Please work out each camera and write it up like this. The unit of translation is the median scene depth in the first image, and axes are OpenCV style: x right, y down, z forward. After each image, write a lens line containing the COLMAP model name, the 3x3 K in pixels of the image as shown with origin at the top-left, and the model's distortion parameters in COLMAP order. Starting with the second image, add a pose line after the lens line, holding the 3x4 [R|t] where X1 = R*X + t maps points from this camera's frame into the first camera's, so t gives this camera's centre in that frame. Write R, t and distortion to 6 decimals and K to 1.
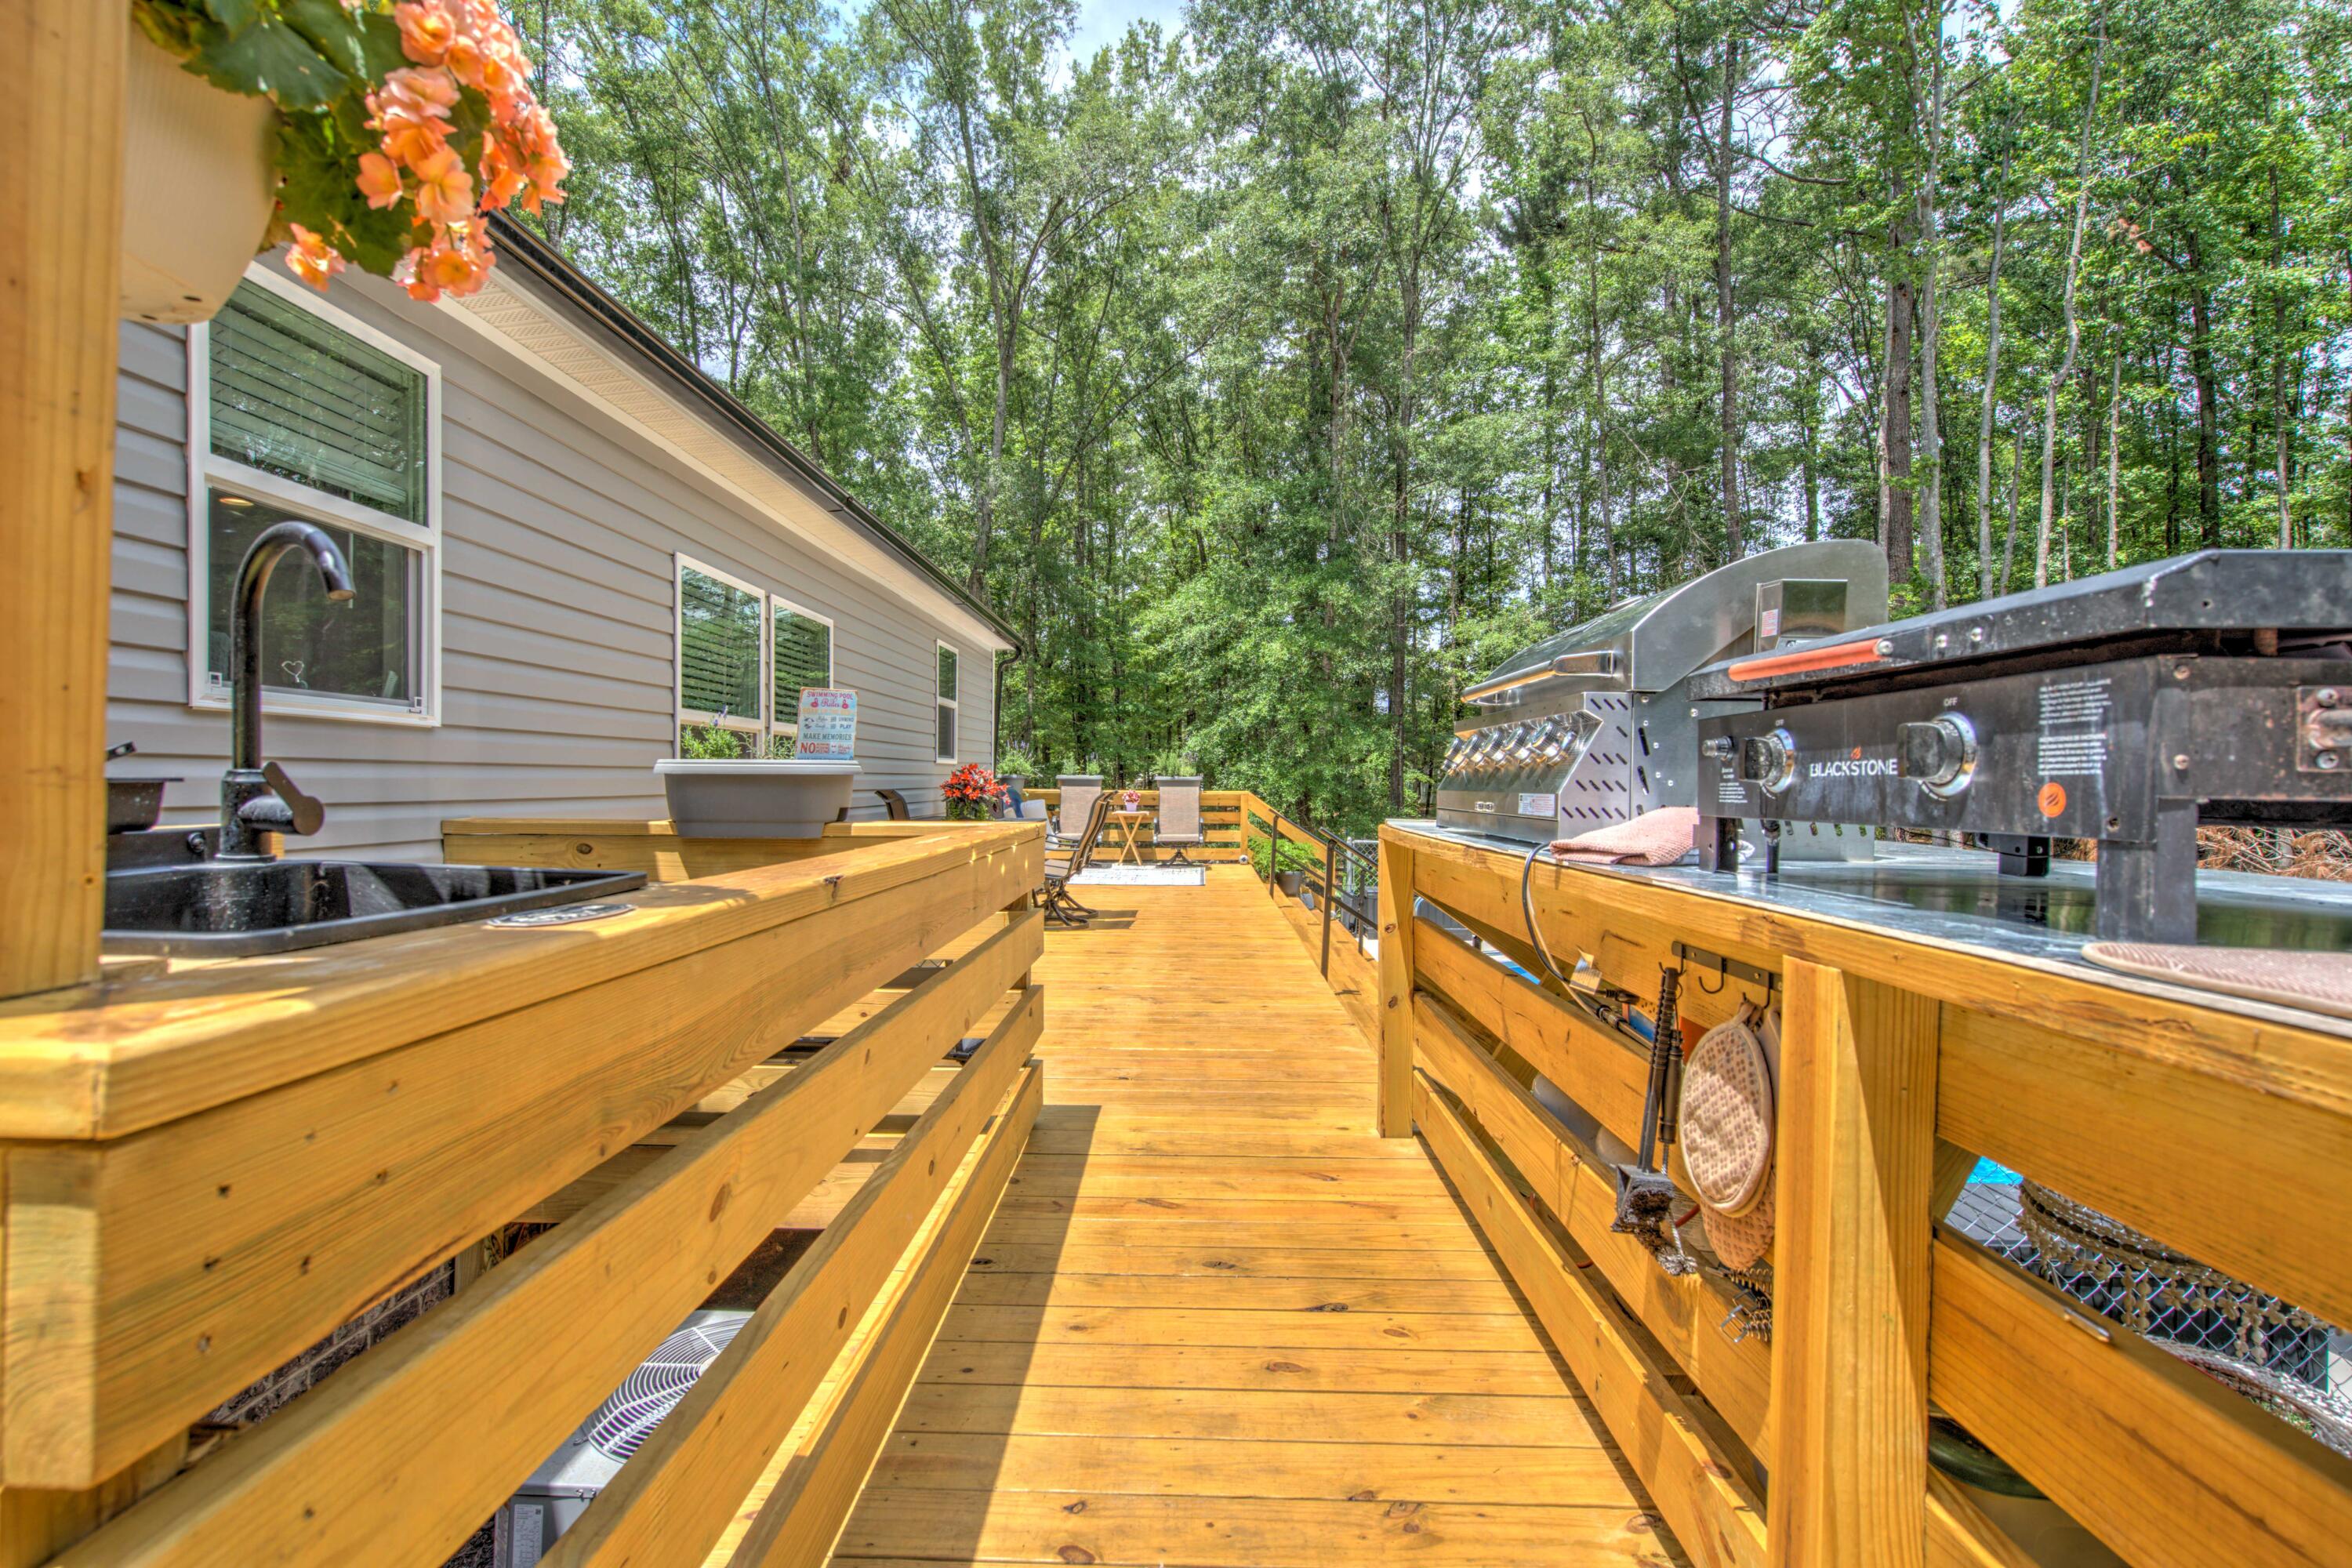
lens RADIAL K [[1089.4, 0, 1166.1], [0, 1089.4, 796.3], [0, 0, 1]] dist [0.001098, -0.001026]
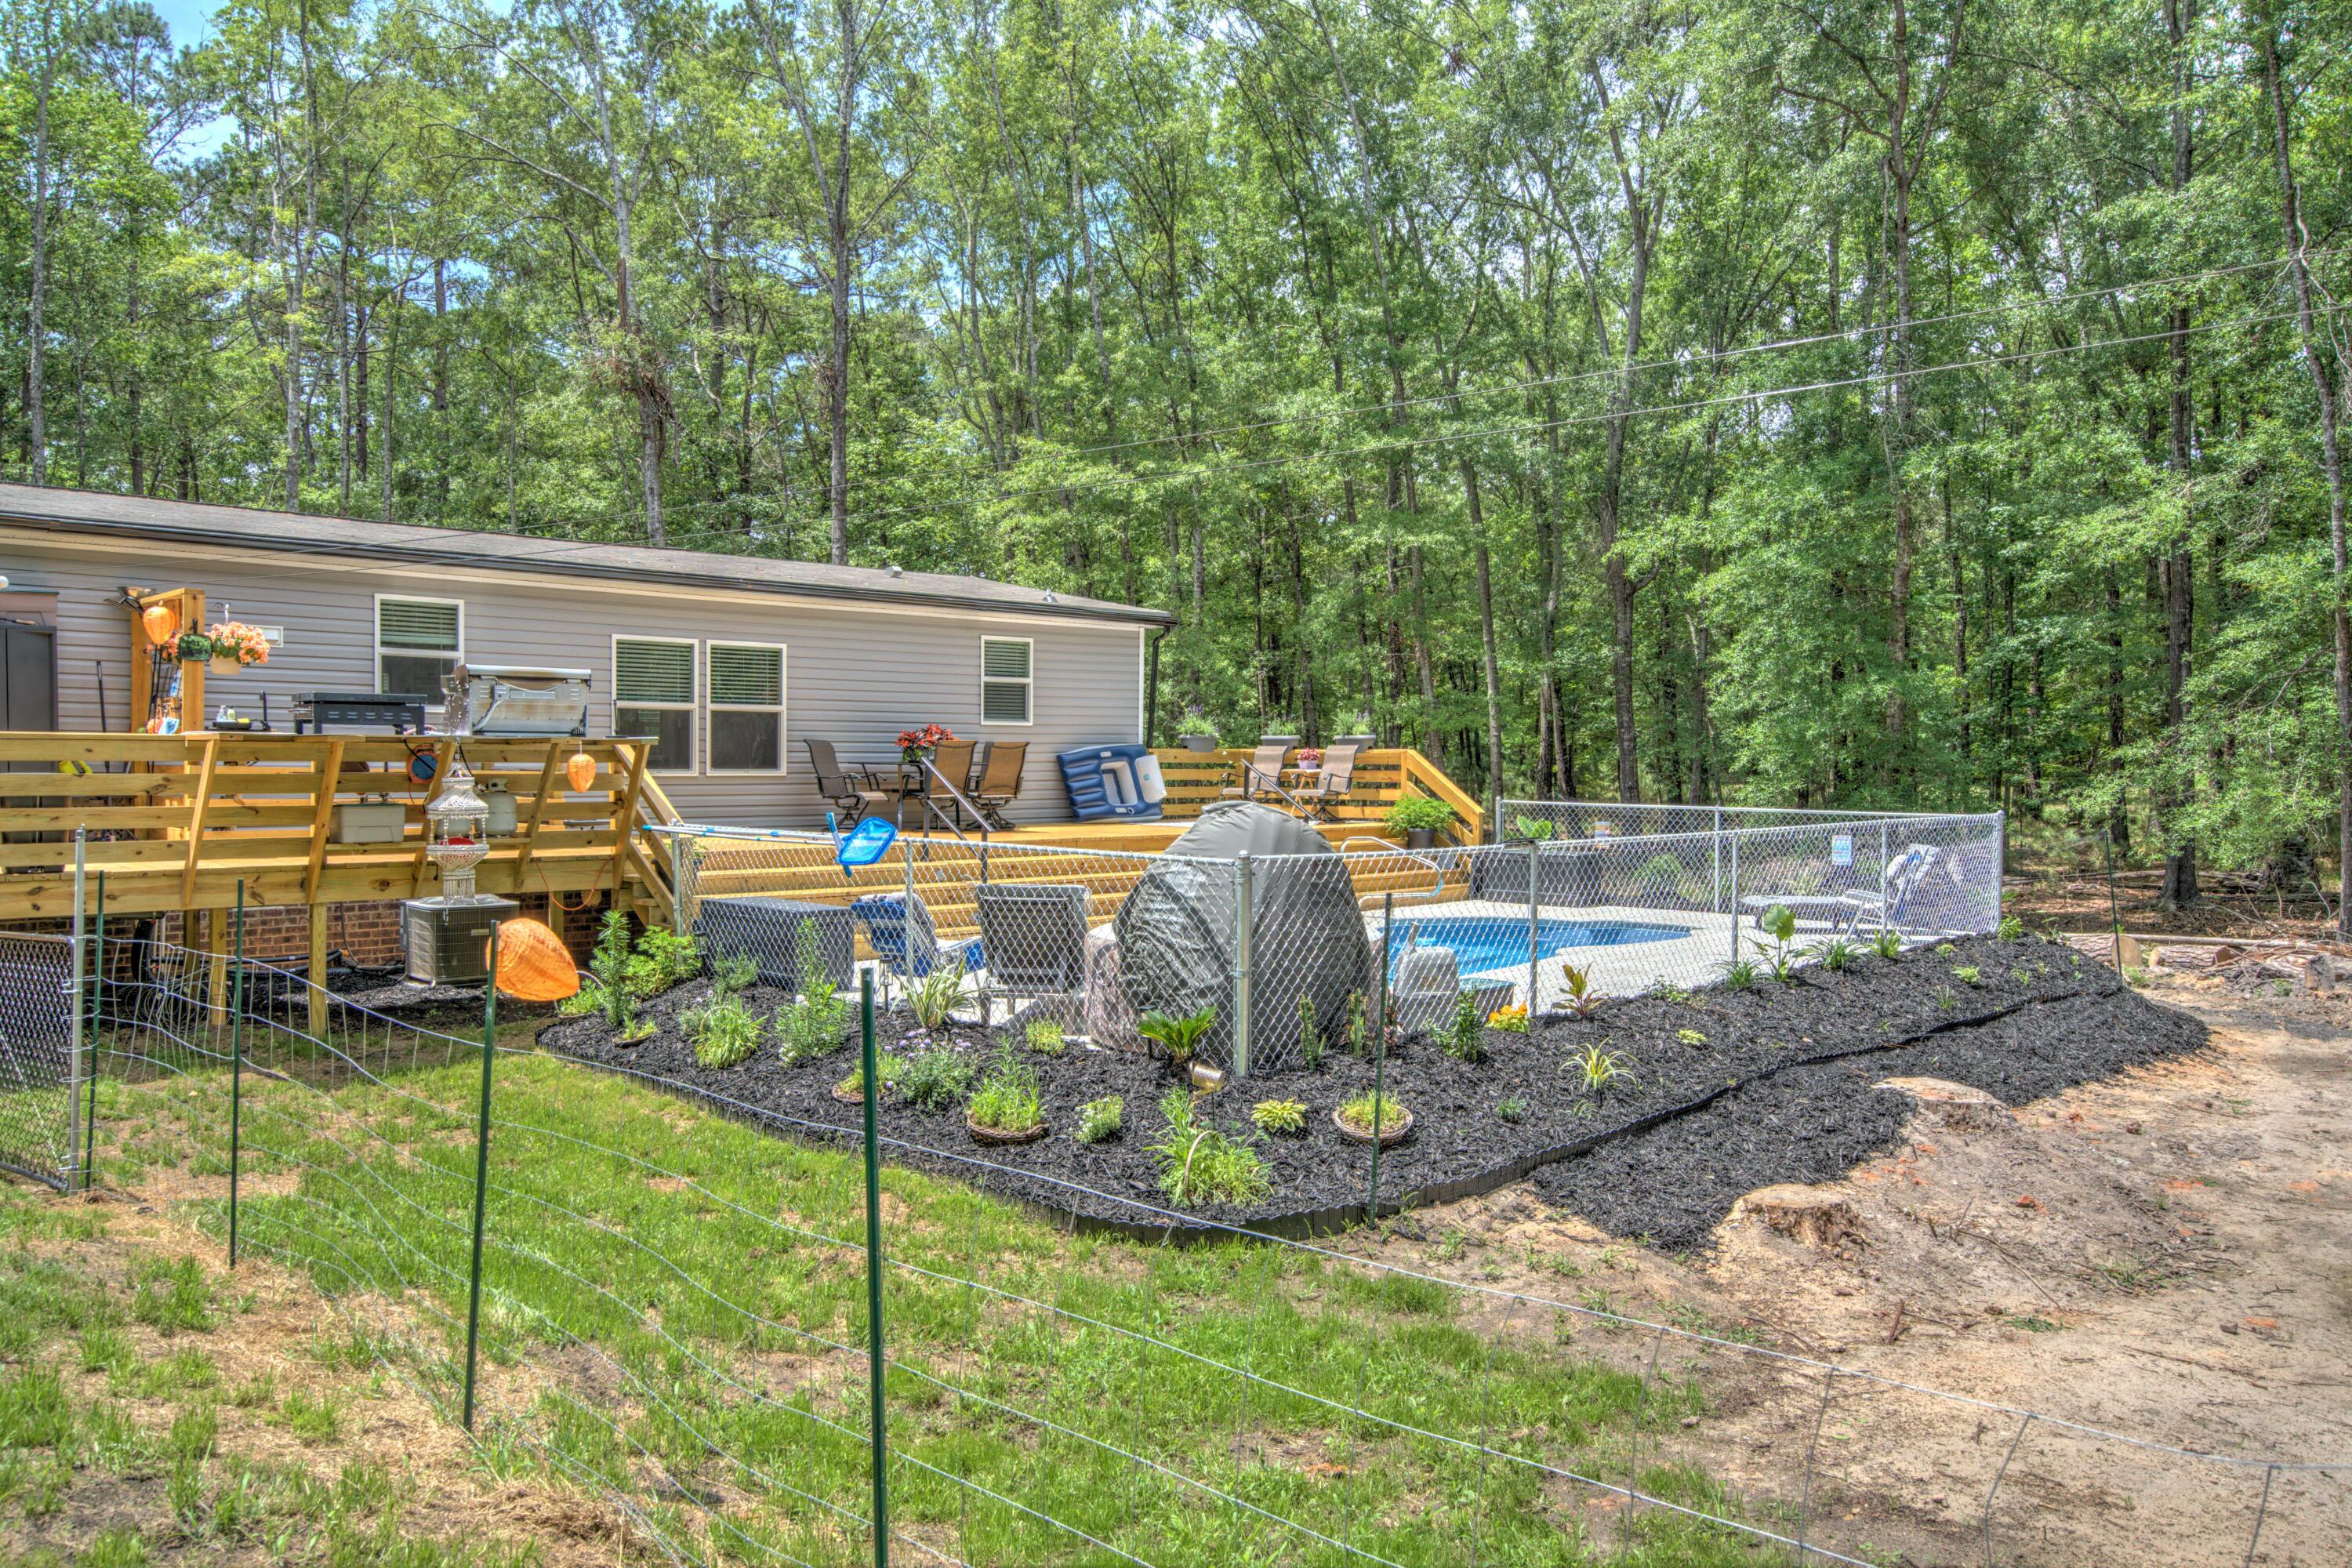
lens RADIAL K [[1725.5, 0, 1165.3], [0, 1725.5, 776.5], [0, 0, 1]] dist [-0.013638, -0.001297]
pose [[0.721708, 0.004660, -0.692182, 0.573885], [-0.009630, 0.999948, -0.003309, 0.015623], [0.692130, 0.009053, 0.721716, -0.162228]]
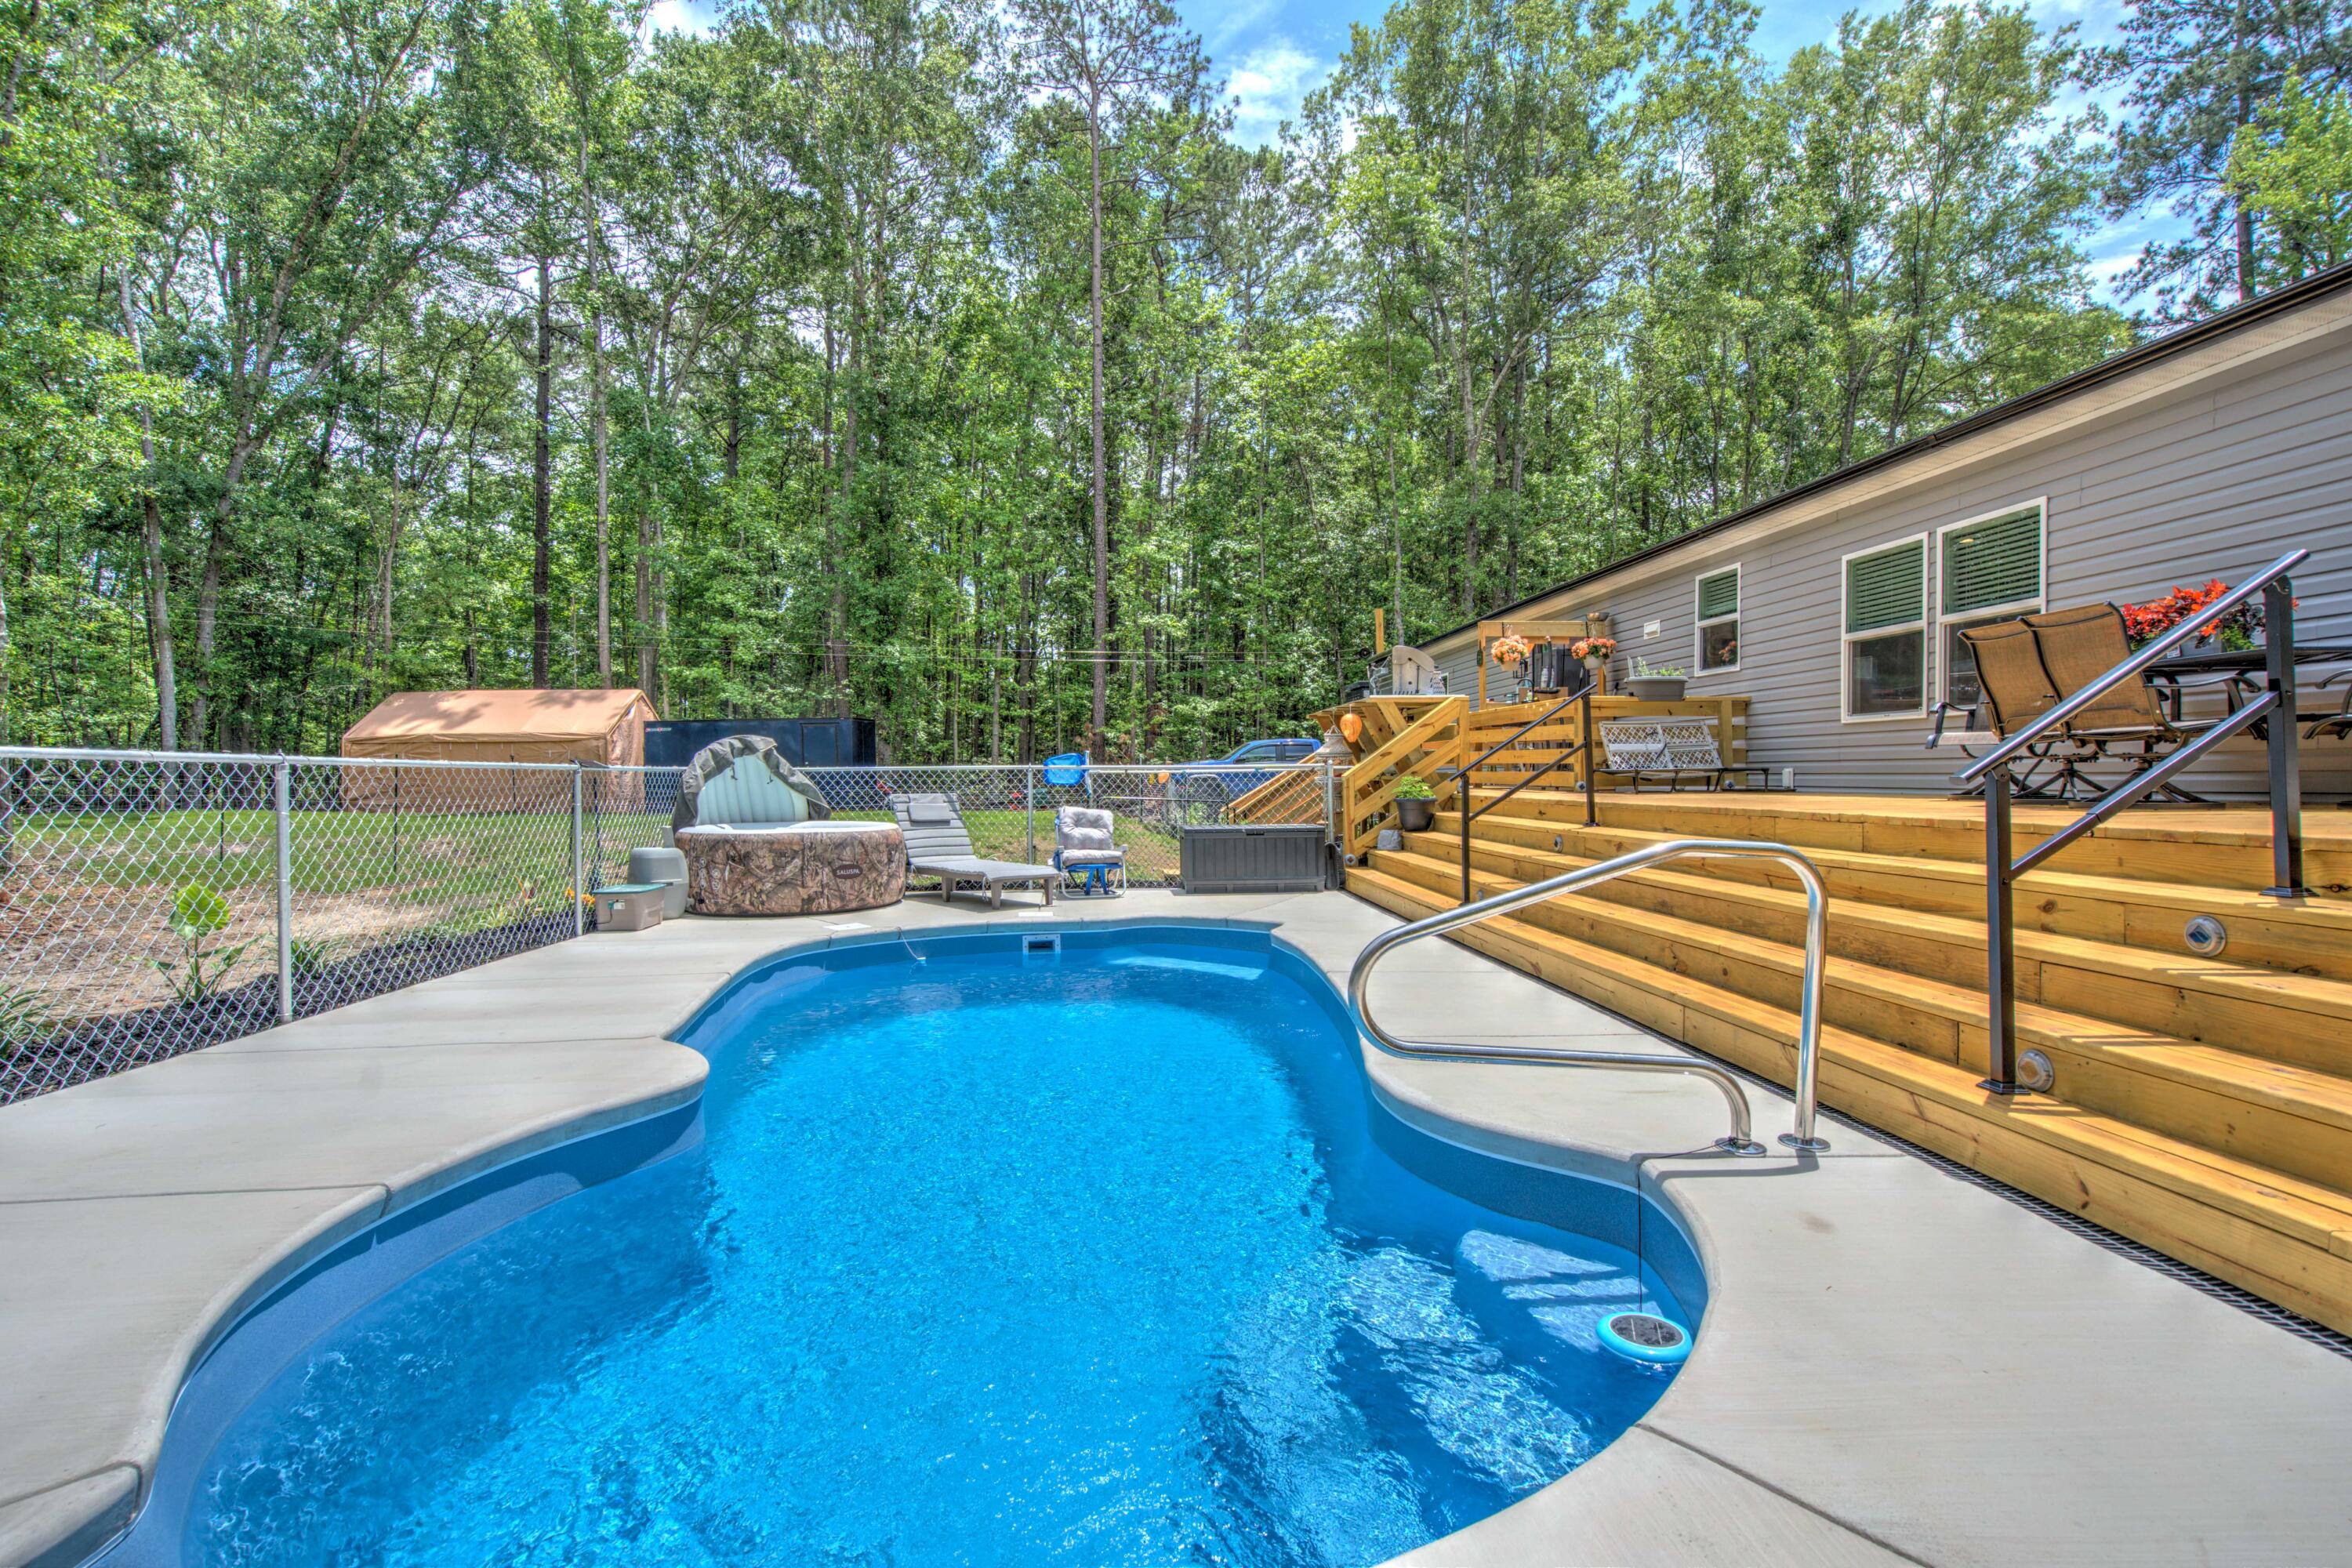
lens RADIAL K [[1089.4, 0, 1166.4], [0, 1089.4, 797.8], [0, 0, 1]] dist [0.001098, -0.001026]
pose [[-0.995807, -0.001037, -0.091475, 0.186137], [-0.004091, 0.999440, 0.033211, 0.030059], [0.091390, 0.033446, -0.995253, 0.560614]]
